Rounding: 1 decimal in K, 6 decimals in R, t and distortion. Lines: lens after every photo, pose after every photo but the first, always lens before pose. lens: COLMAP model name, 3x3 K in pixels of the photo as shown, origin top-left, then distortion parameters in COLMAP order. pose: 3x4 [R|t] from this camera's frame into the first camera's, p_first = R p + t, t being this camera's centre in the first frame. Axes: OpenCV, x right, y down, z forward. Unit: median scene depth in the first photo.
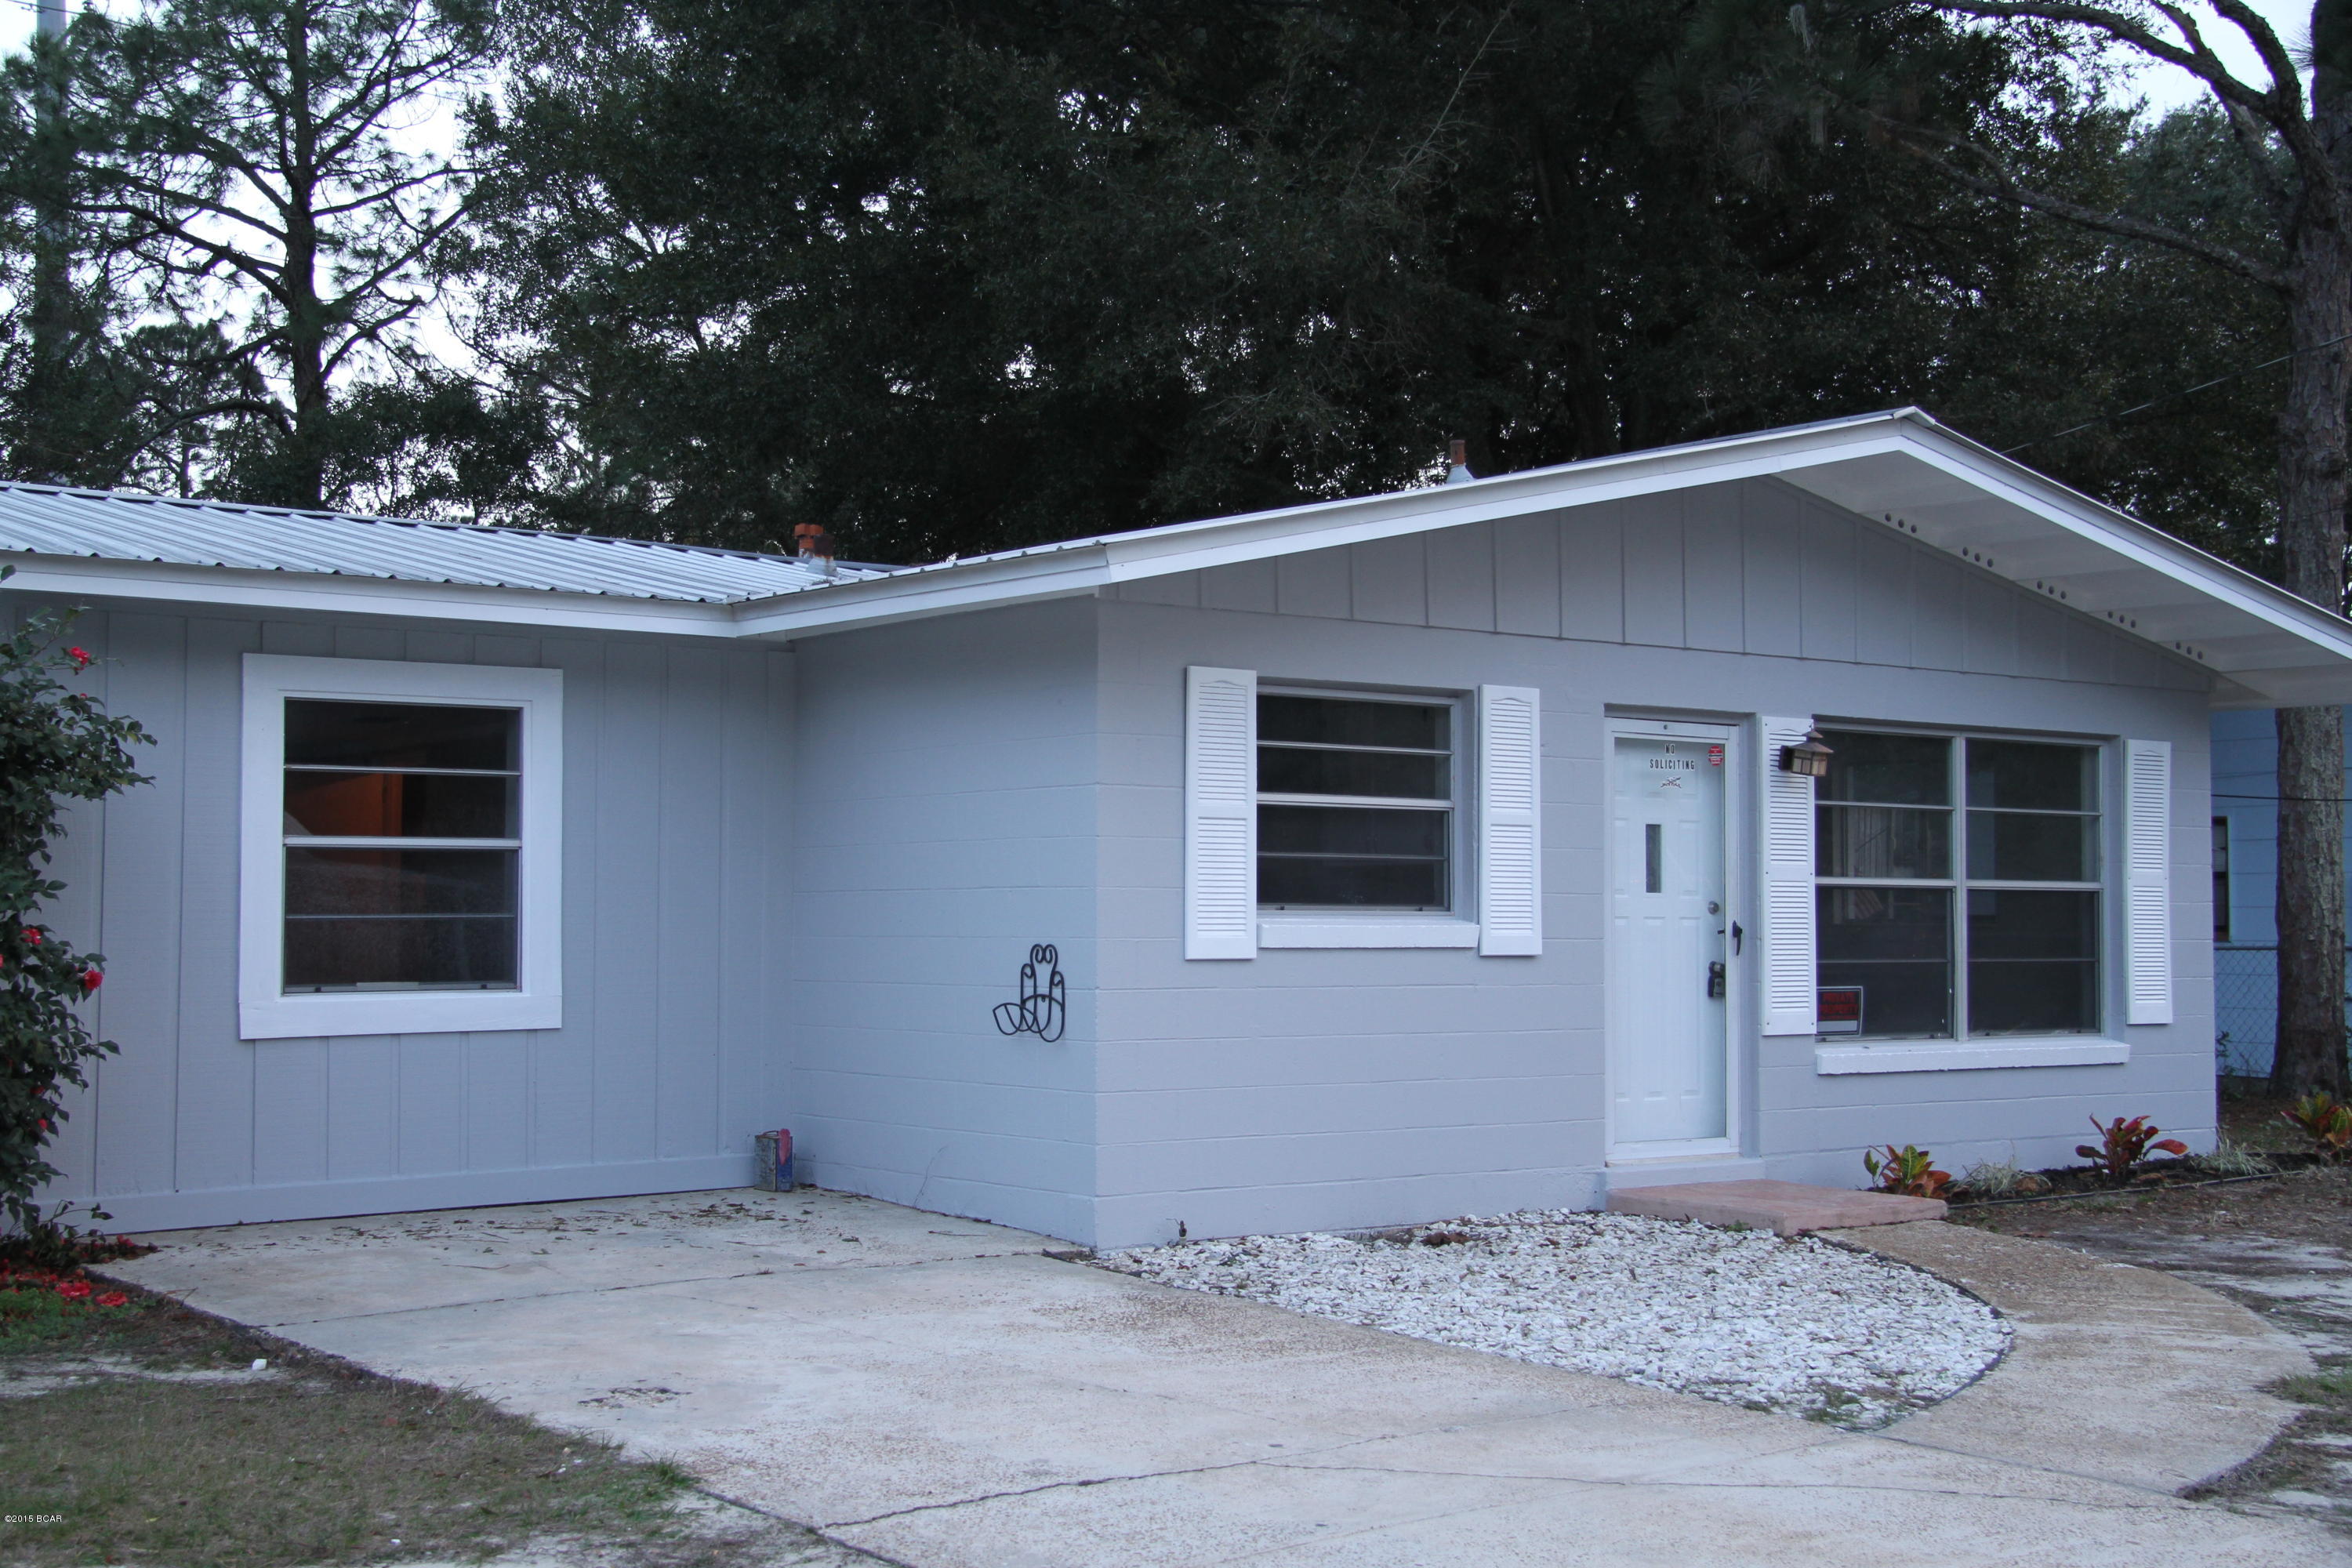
lens RADIAL K [[3104.7, 0, 1176.0], [0, 3104.7, 784.0], [0, 0, 1]] dist [0.089771, -0.012944]
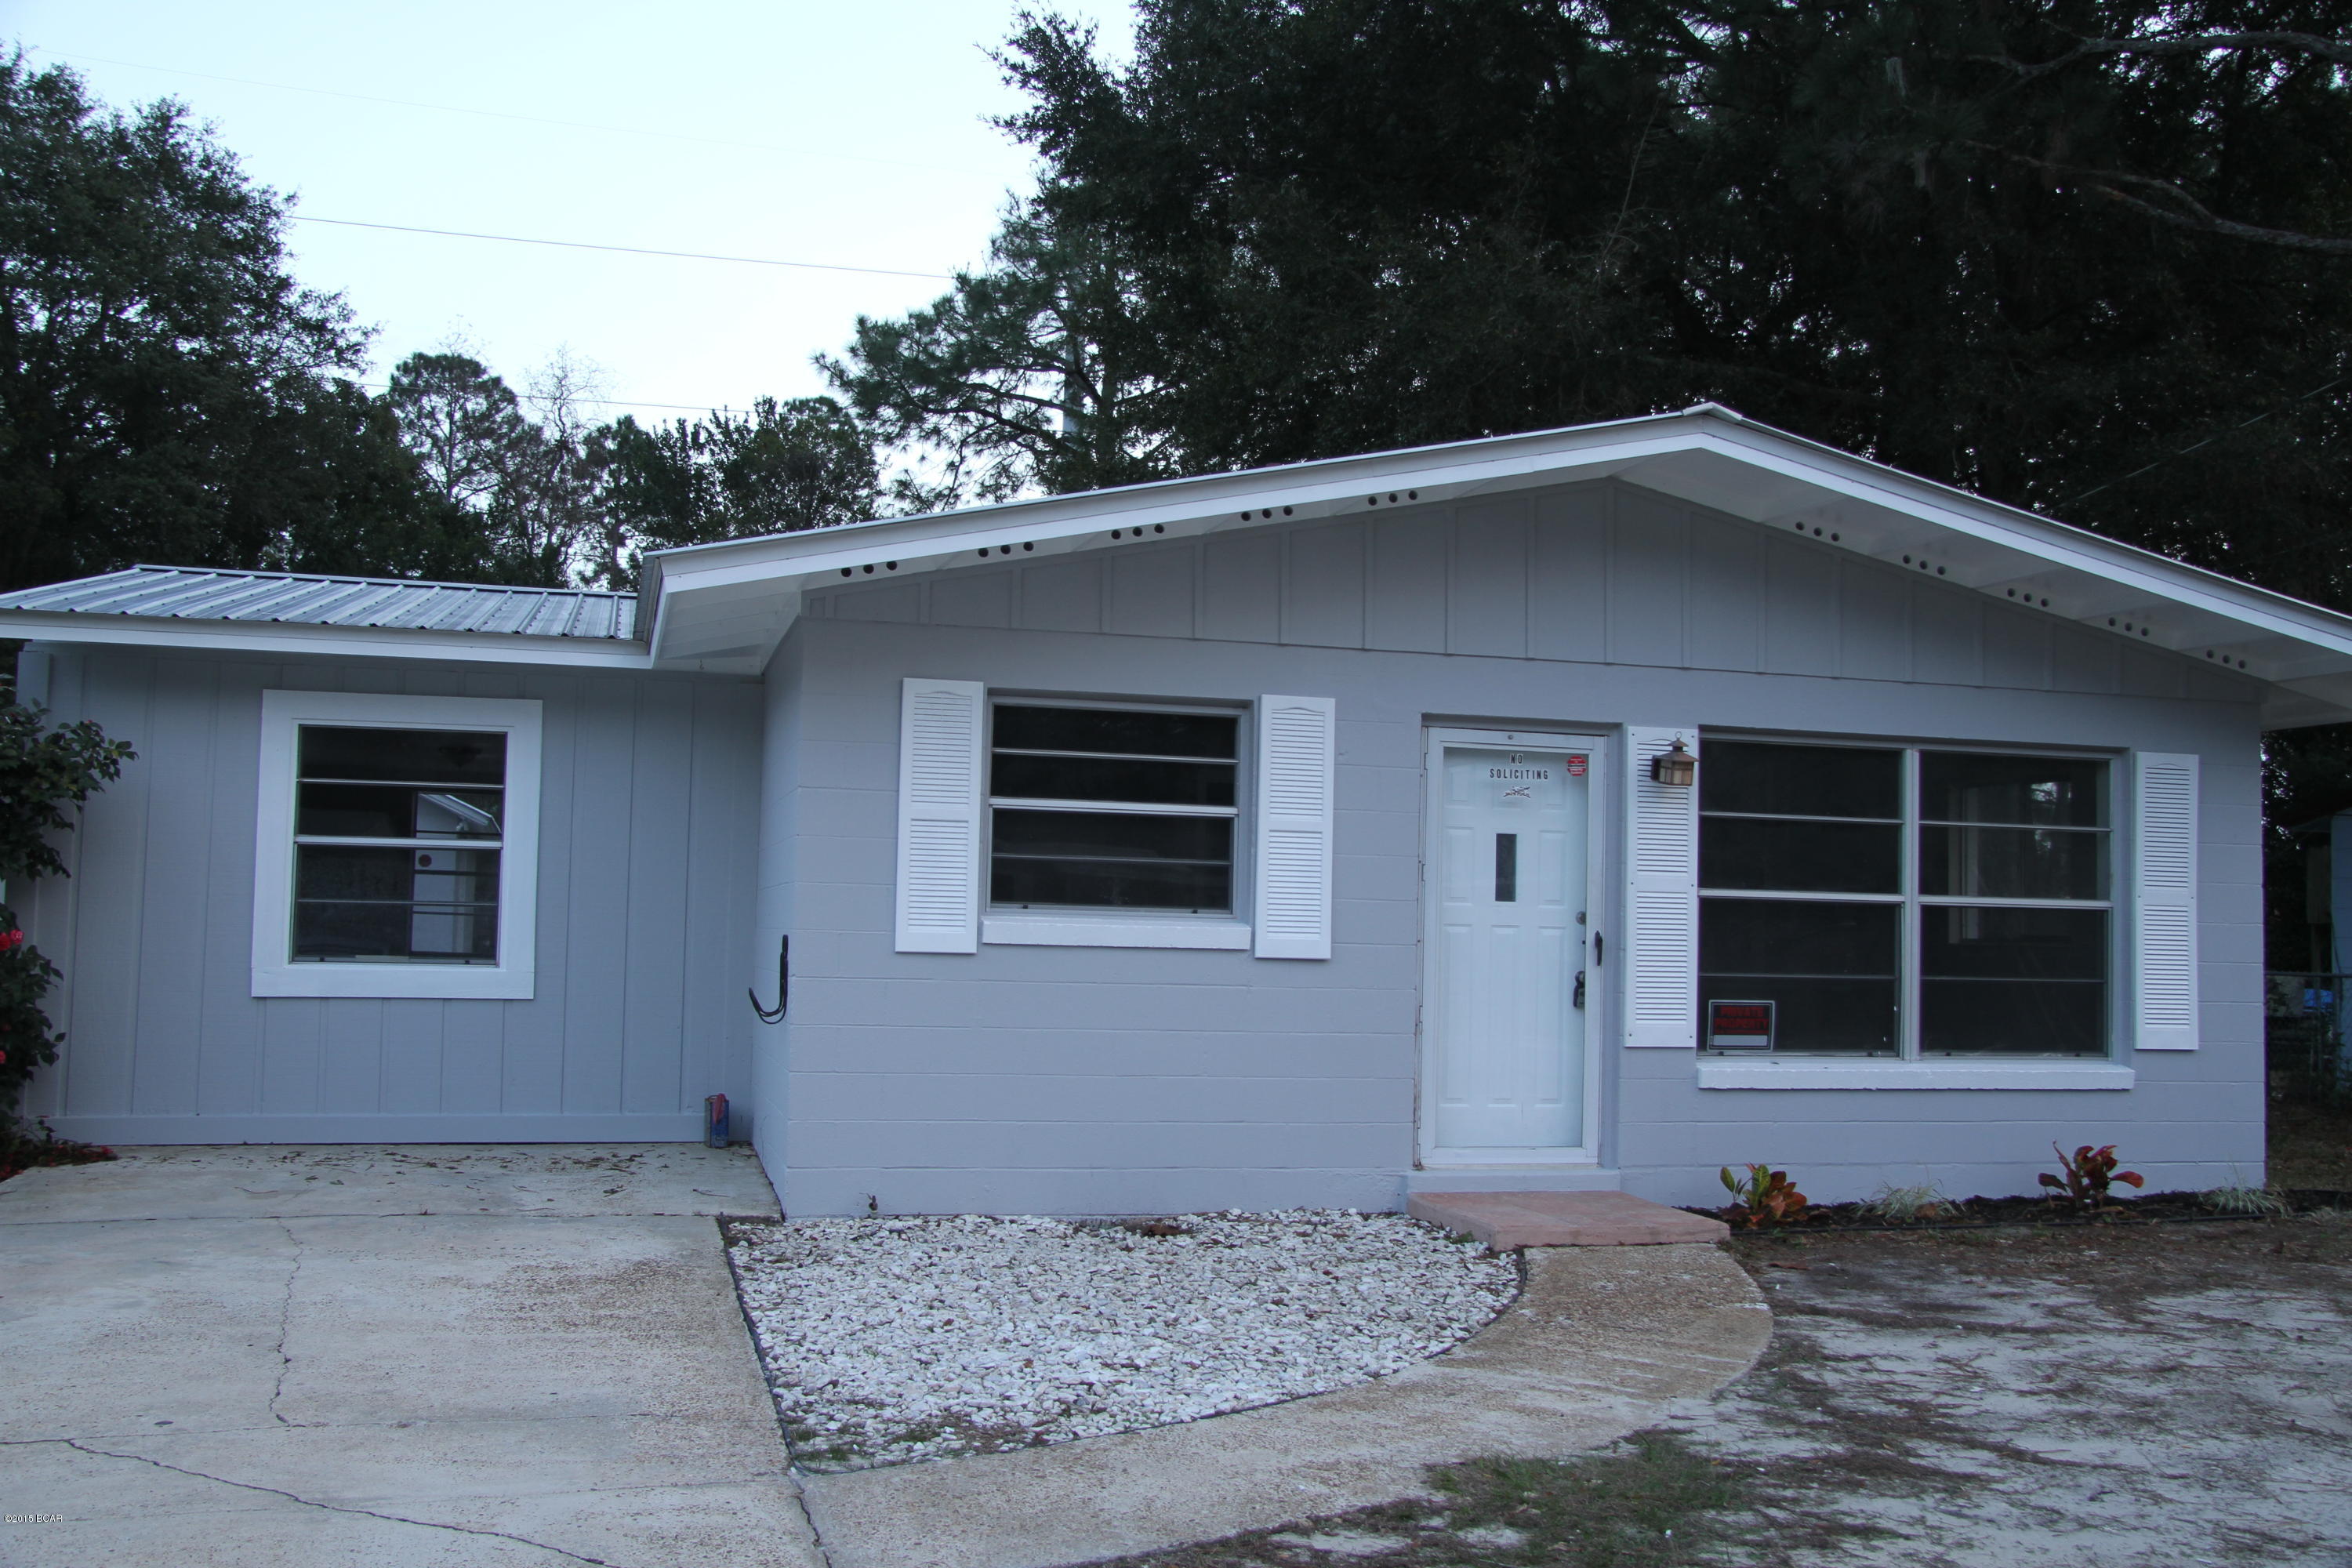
lens RADIAL K [[2296.5, 0, 1176.0], [0, 2296.5, 784.0], [0, 0, 1]] dist [-0.050199, 0.000305]
pose [[0.915578, -0.007058, -0.402078, 0.353330], [-0.003157, 0.999689, -0.024737, 0.015458], [0.402127, 0.023918, 0.915271, 0.272390]]
